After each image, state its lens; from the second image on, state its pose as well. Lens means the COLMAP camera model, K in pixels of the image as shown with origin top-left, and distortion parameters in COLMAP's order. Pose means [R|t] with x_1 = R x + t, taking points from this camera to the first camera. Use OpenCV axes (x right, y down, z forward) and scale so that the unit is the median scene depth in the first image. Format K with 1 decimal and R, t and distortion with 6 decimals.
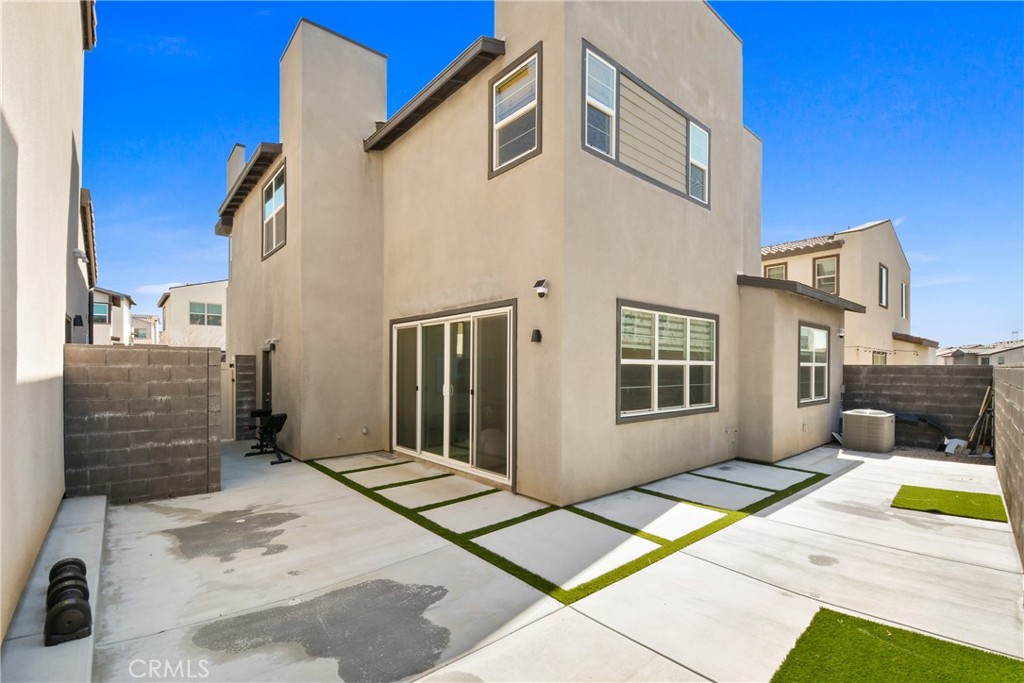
lens RADIAL K [[457.6, 0, 530.2], [0, 457.6, 366.2], [0, 0, 1]] dist [0.011155, -0.017346]
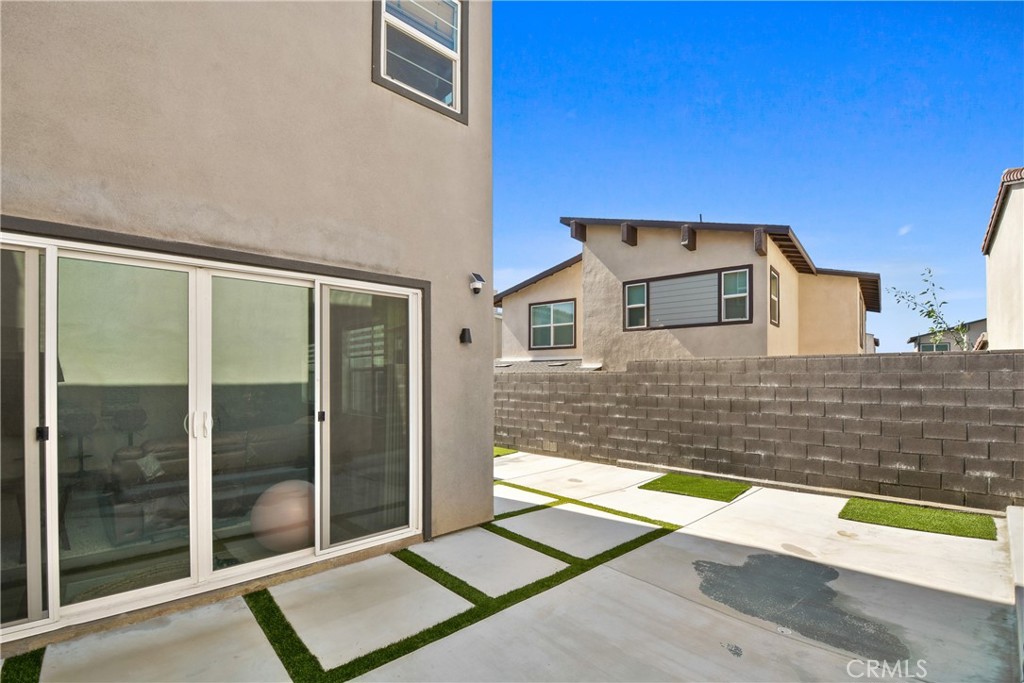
lens RADIAL K [[457.2, 0, 513.8], [0, 457.2, 373.3], [0, 0, 1]] dist [0.008906, -0.017321]
pose [[-0.017538, 0.002513, 0.999843, -0.878338], [0.000858, 0.999997, -0.002499, 0.005915], [-0.999846, 0.000814, -0.017540, 0.968107]]
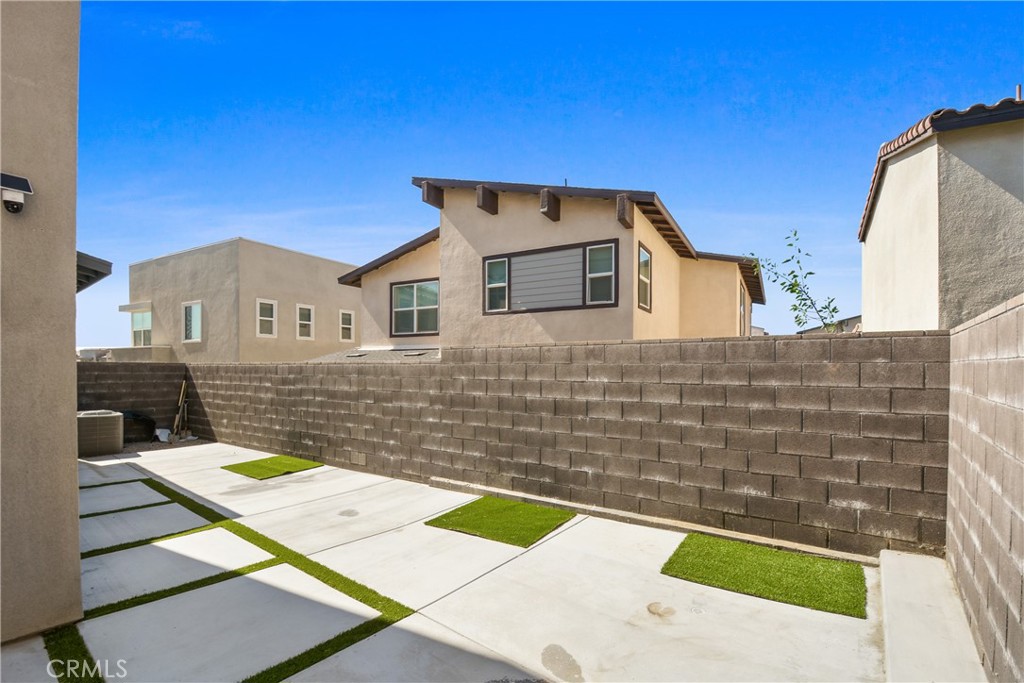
lens RADIAL K [[458.5, 0, 509.6], [0, 458.5, 372.2], [0, 0, 1]] dist [0.029510, -0.037174]
pose [[-0.171824, -0.012601, 0.985047, -0.538912], [-0.002108, 0.999921, 0.012424, 0.008477], [-0.985125, 0.000058, -0.171837, 0.591782]]
